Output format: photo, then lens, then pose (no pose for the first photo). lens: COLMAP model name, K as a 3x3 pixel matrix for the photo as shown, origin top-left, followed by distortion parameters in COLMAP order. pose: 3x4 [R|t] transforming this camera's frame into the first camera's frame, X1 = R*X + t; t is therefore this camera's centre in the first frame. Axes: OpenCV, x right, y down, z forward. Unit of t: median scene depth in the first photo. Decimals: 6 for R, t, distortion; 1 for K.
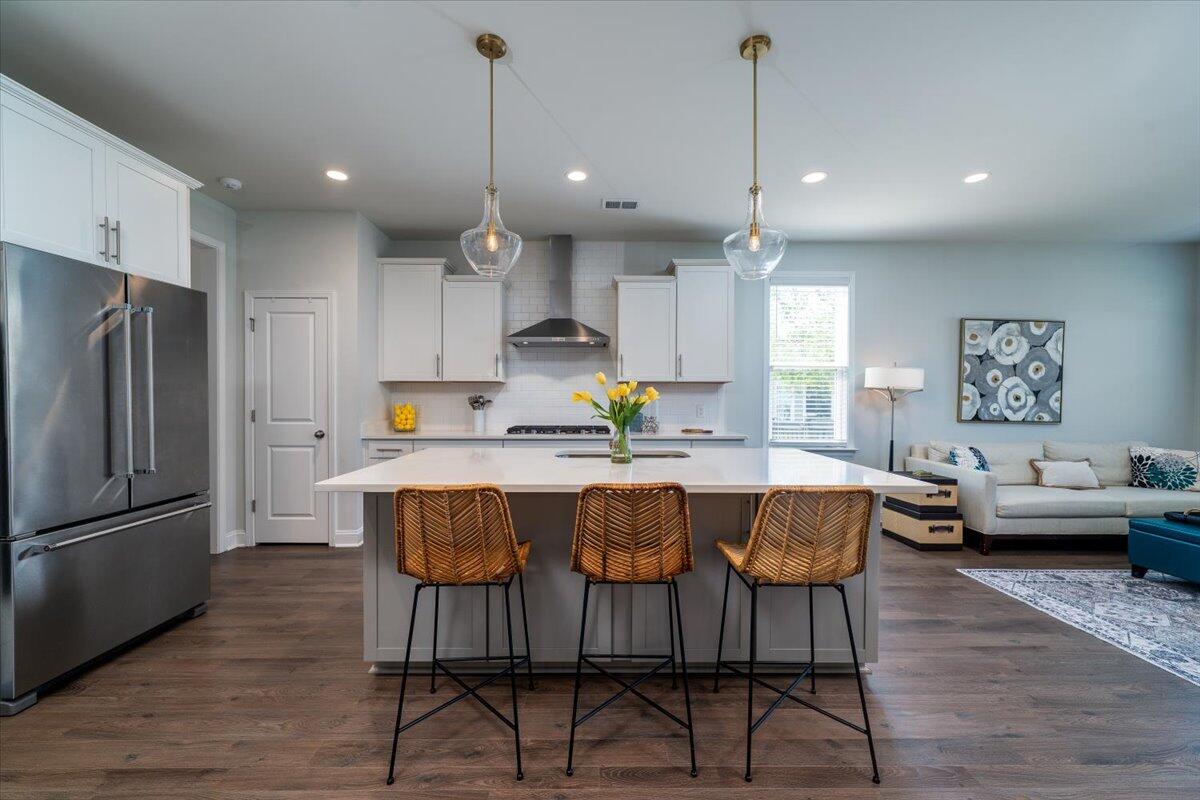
lens RADIAL K [[467.7, 0, 602.2], [0, 467.7, 406.9], [0, 0, 1]] dist [0.000190, 0.000062]
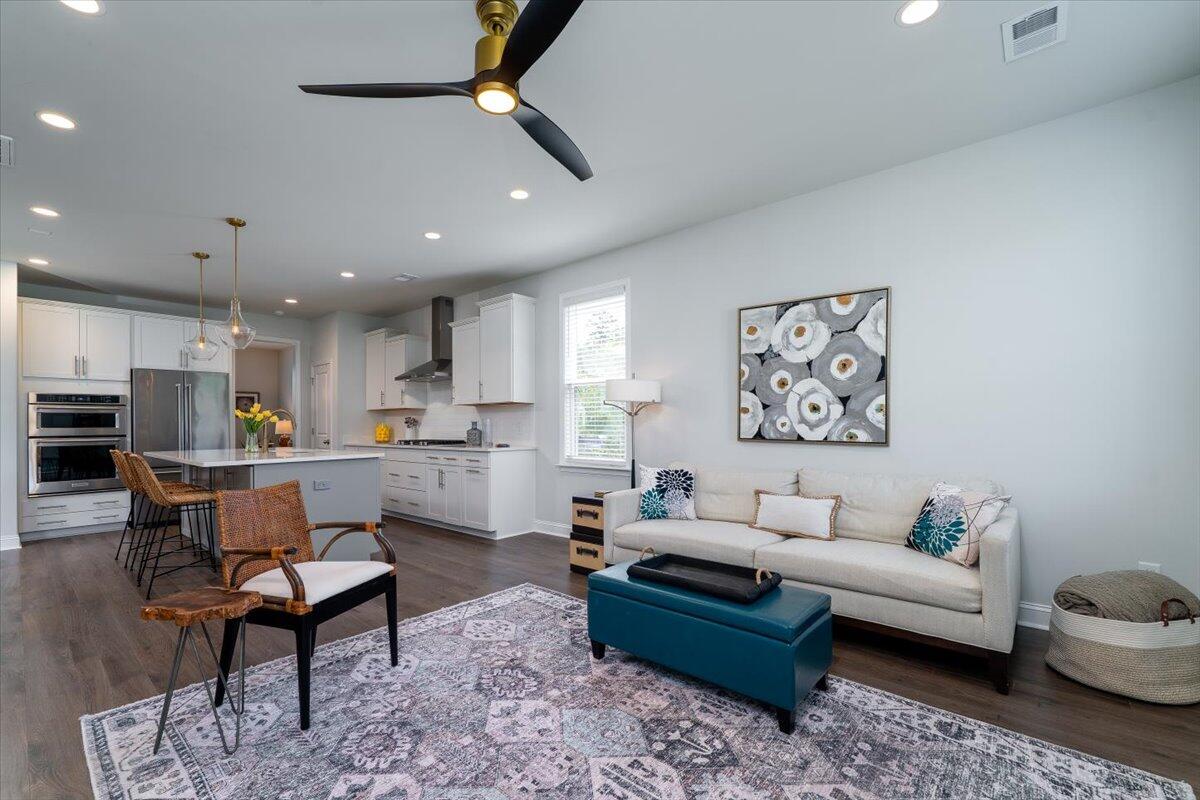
lens RADIAL K [[509.9, 0, 584.5], [0, 509.9, 421.2], [0, 0, 1]] dist [-0.001476, -0.000049]
pose [[0.741510, -0.013568, -0.670805, 1.147129], [-0.001246, 0.999766, -0.021599, 0.018131], [0.670941, 0.016851, 0.741319, 0.195110]]
